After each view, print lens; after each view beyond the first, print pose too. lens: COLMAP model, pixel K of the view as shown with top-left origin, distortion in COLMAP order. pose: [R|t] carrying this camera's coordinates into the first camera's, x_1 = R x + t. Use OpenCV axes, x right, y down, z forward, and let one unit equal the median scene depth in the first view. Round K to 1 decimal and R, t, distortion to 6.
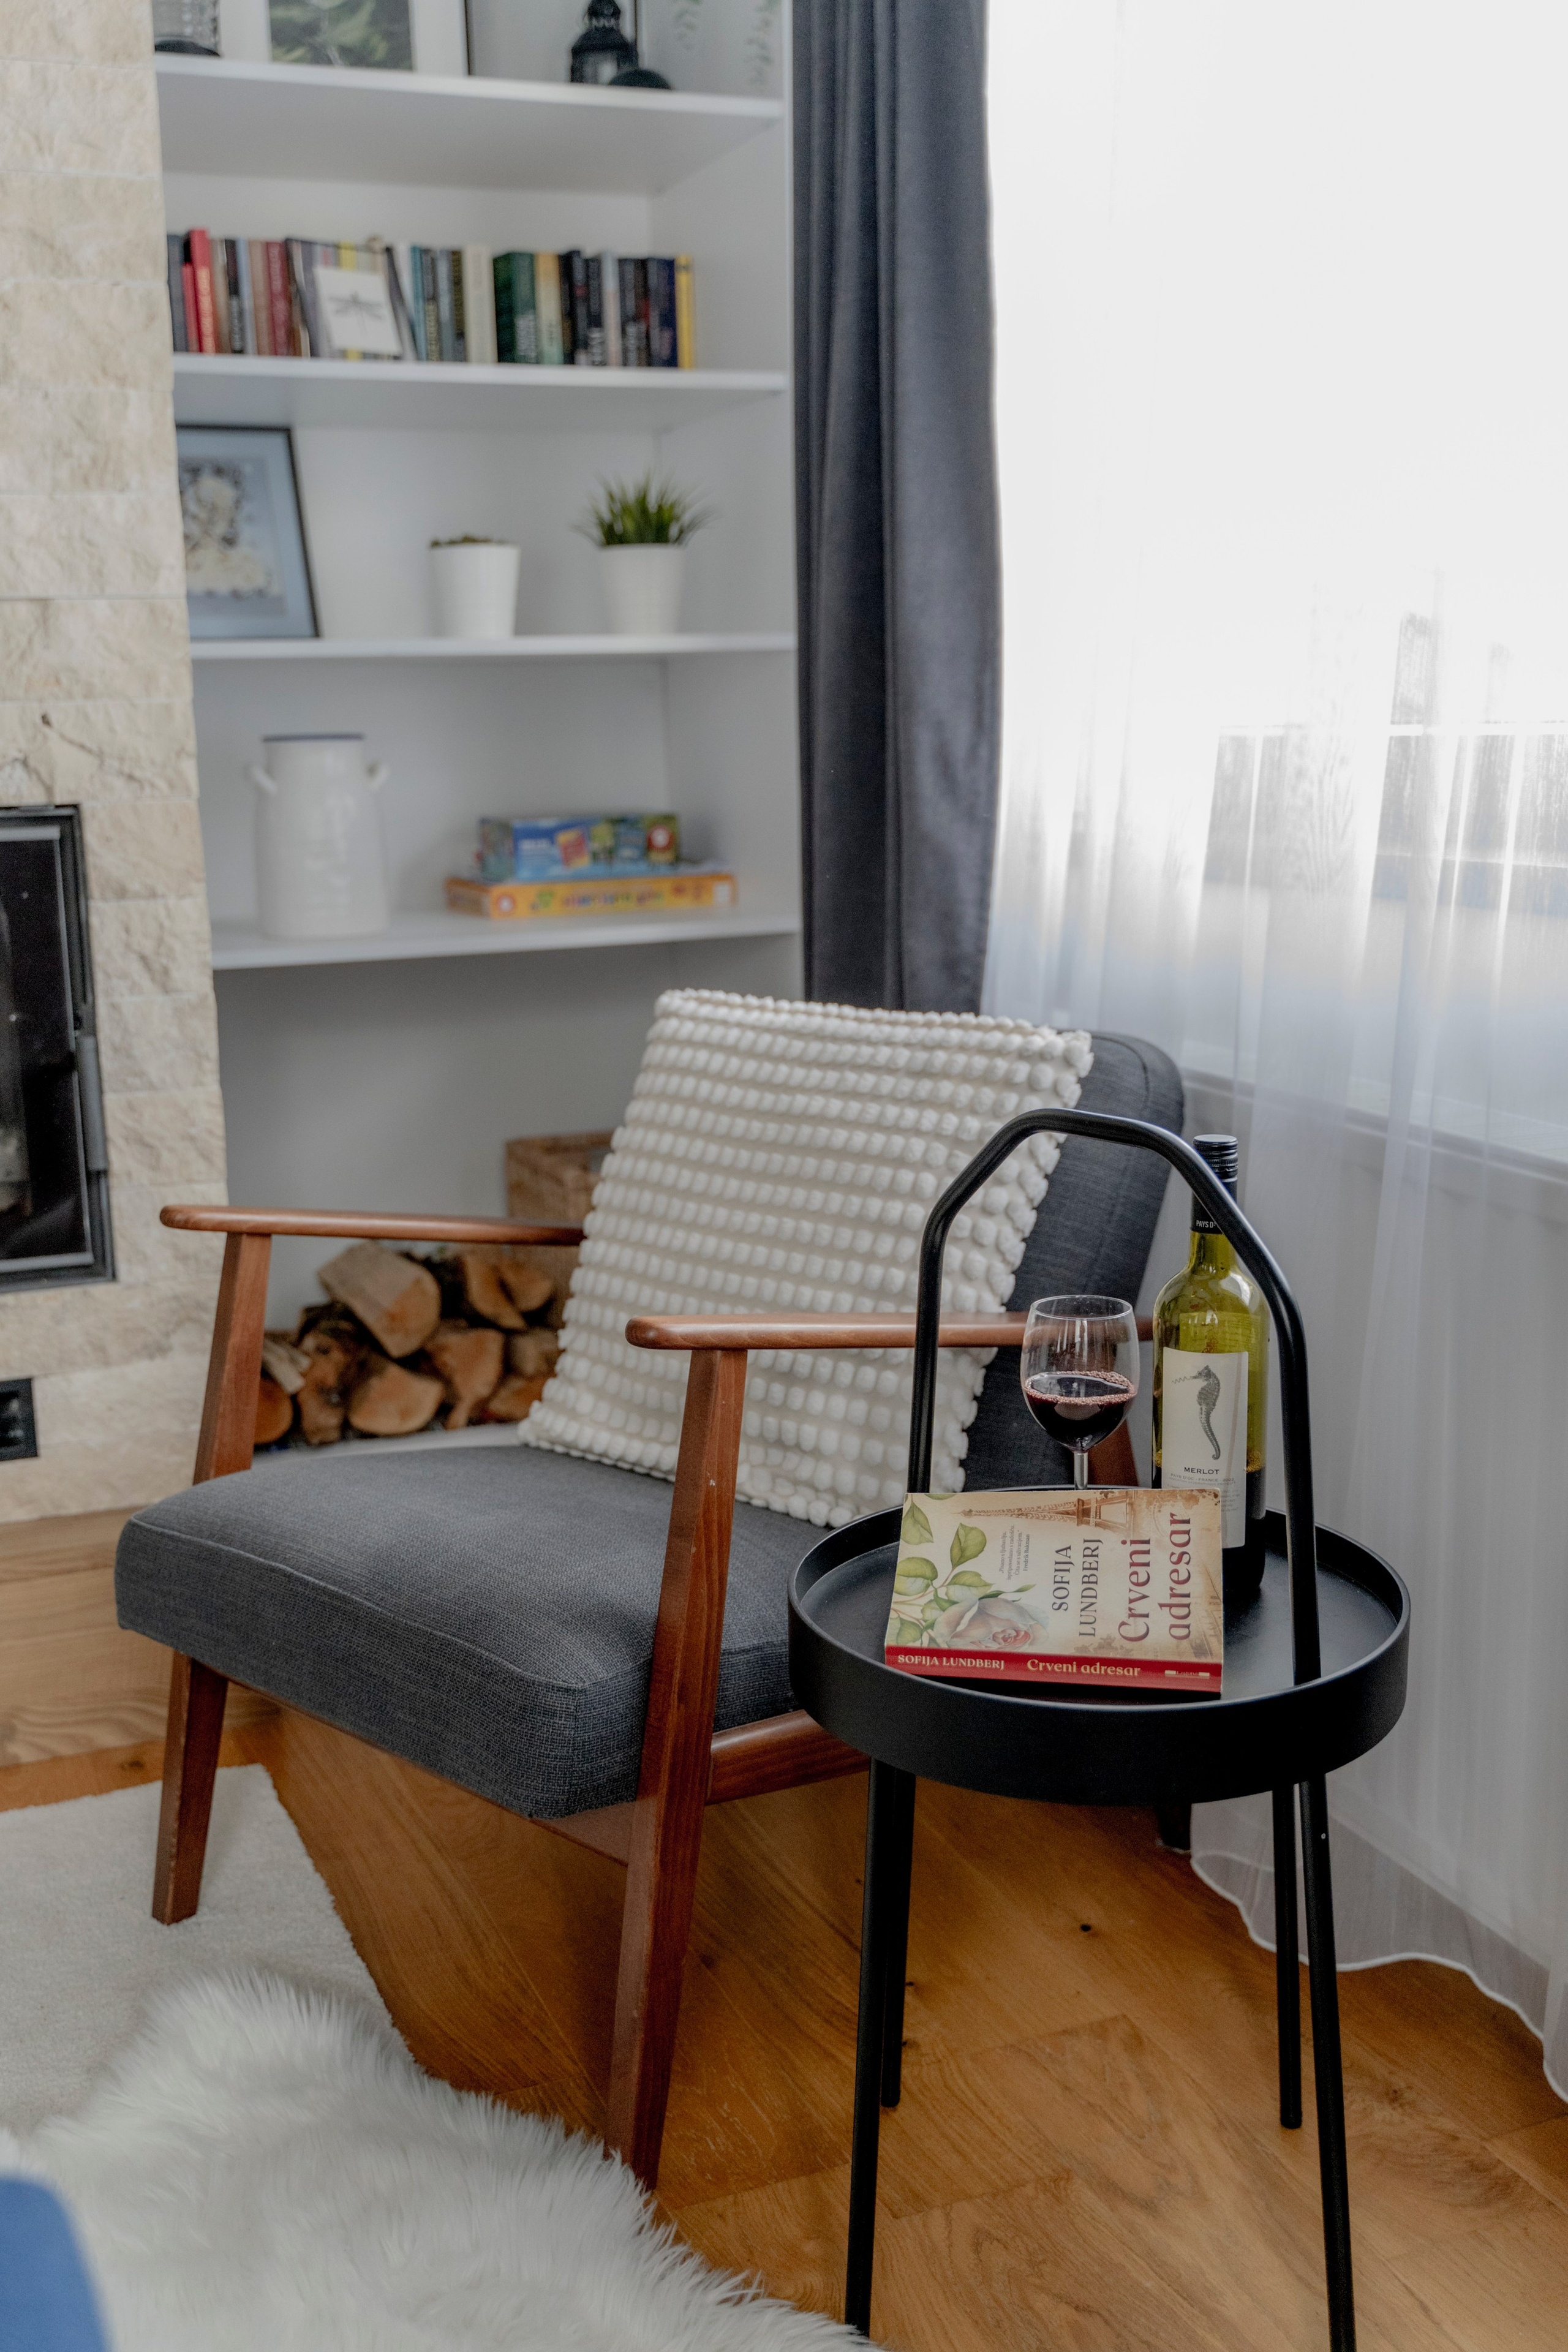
lens RADIAL K [[2388.3, 0, 791.5], [0, 2388.3, 1173.6], [0, 0, 1]] dist [-0.015008, 0.000000]
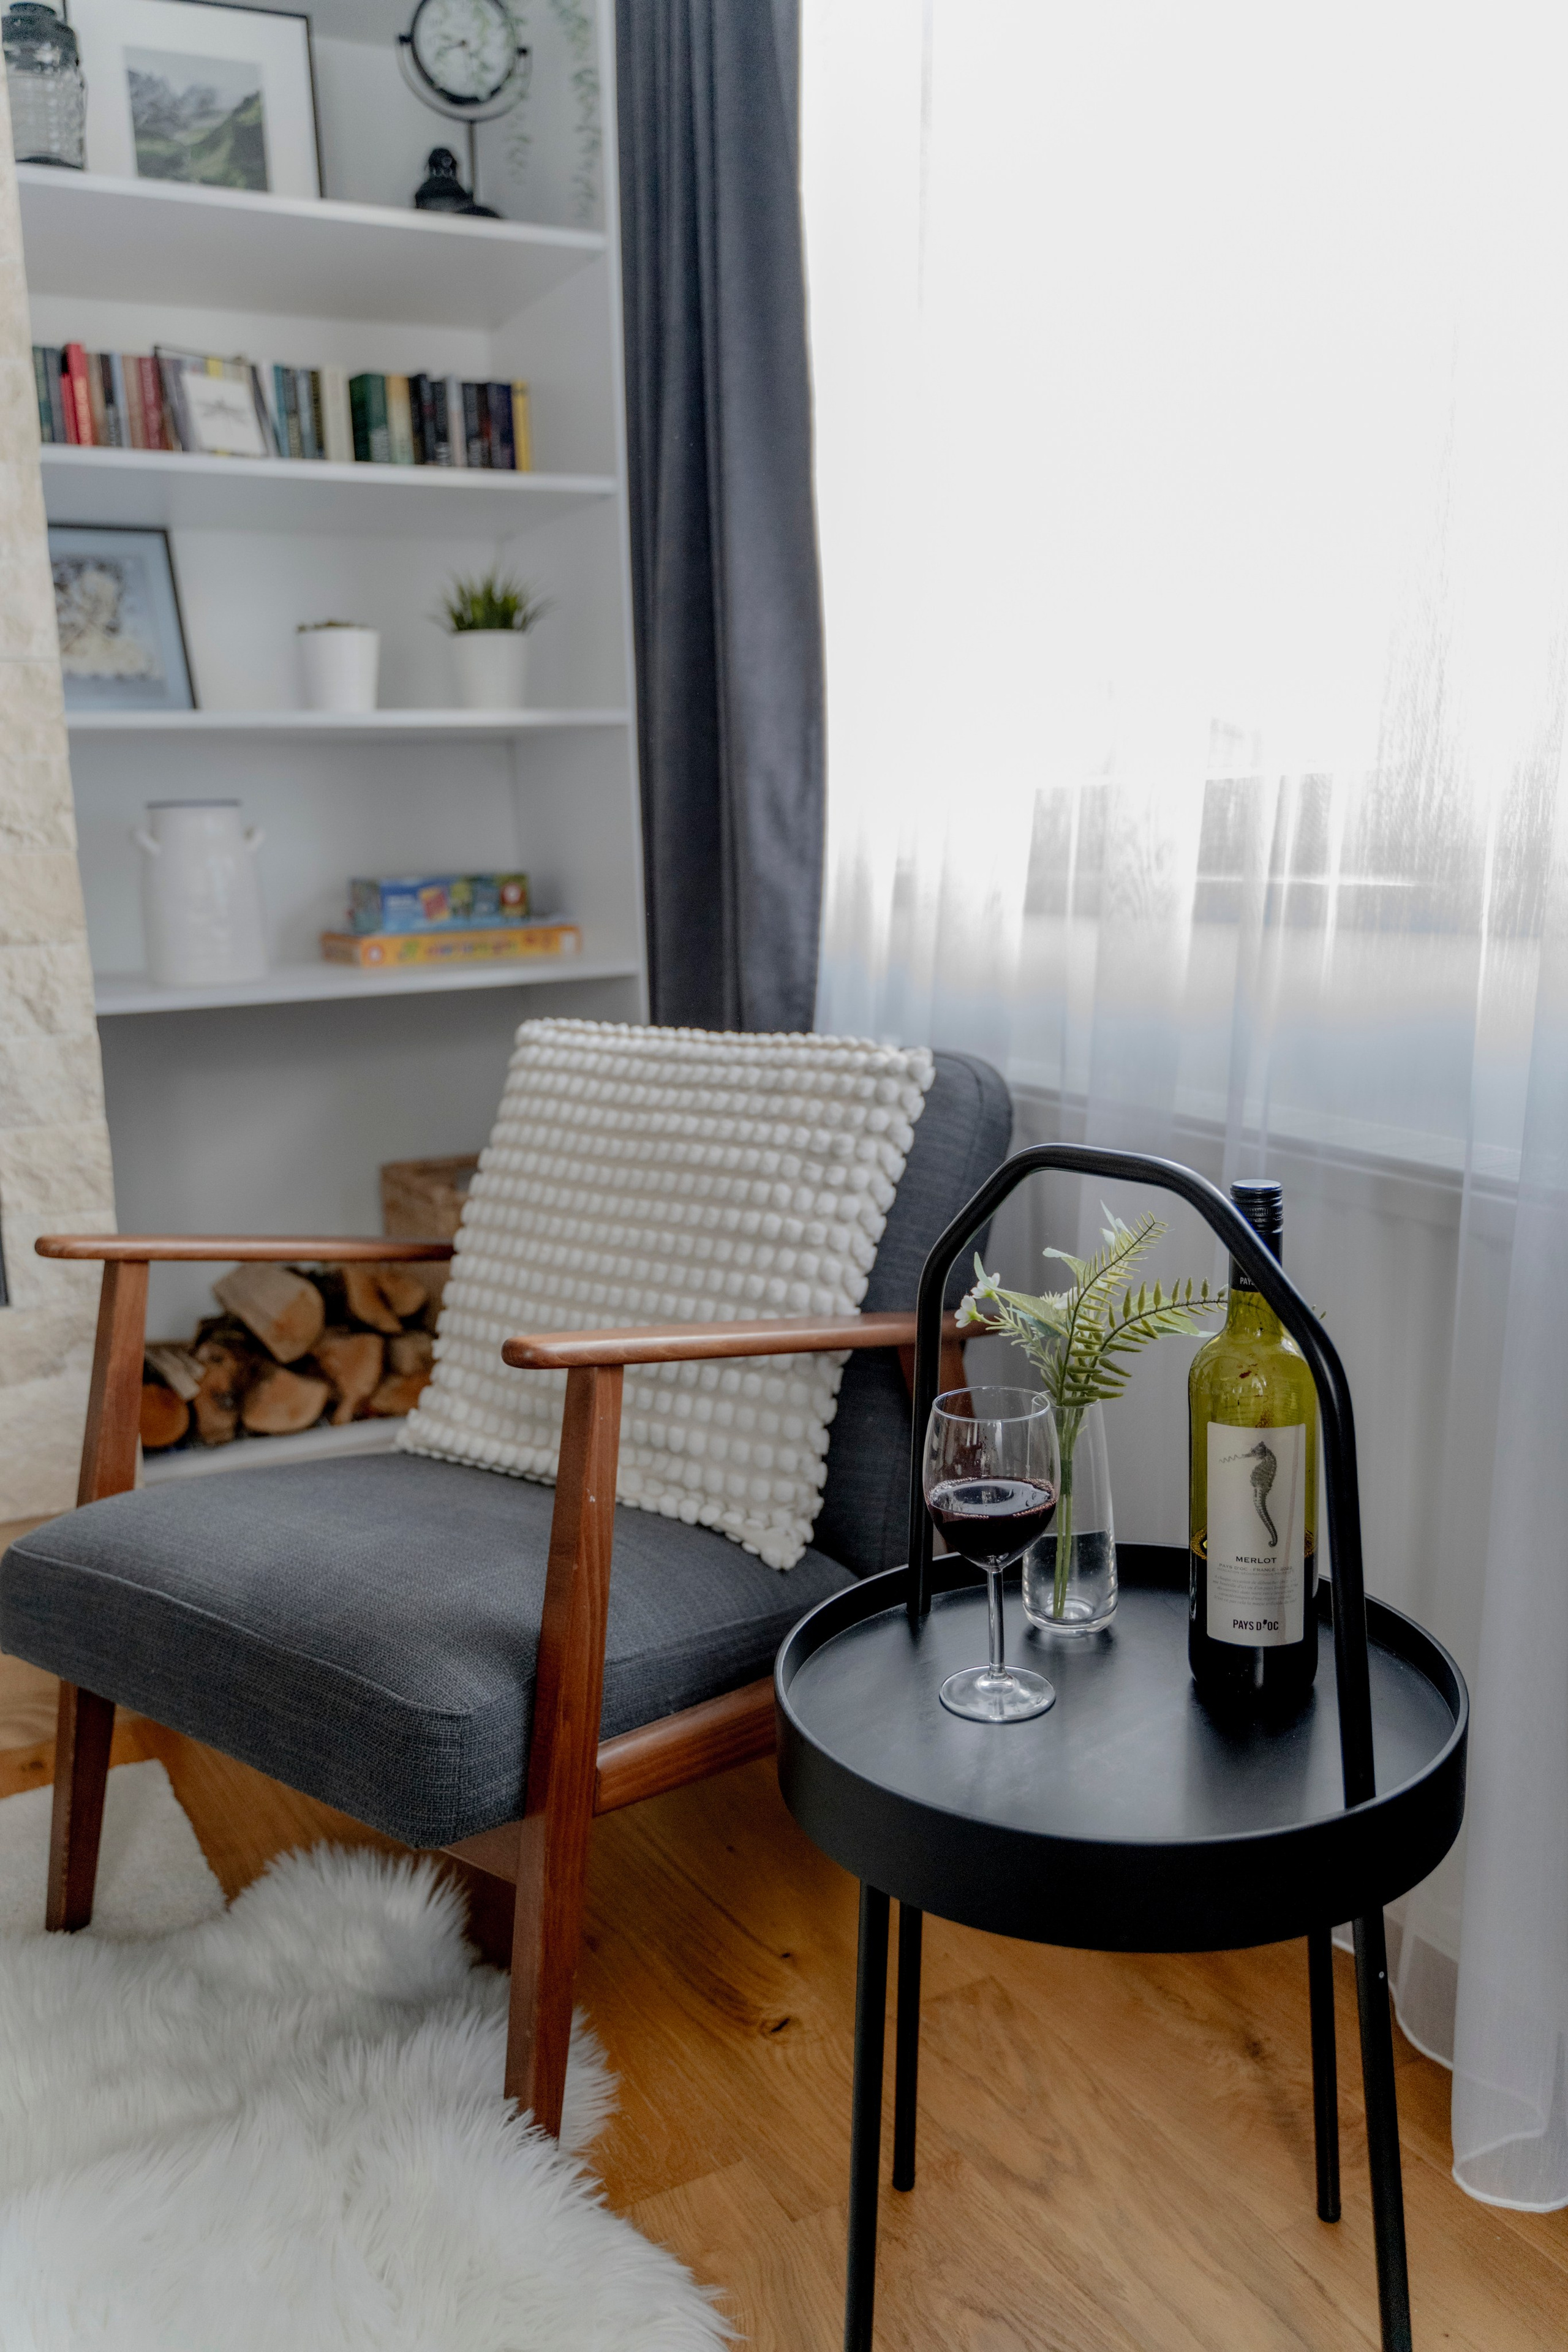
lens RADIAL K [[1875.1, 0, 789.0], [0, 1875.1, 1170.1], [0, 0, 1]] dist [-0.000515, -0.002446]
pose [[0.995343, -0.025755, 0.092893, -0.015421], [0.026419, 0.999633, -0.005921, -0.001360], [-0.092706, 0.008348, 0.995659, 0.155353]]
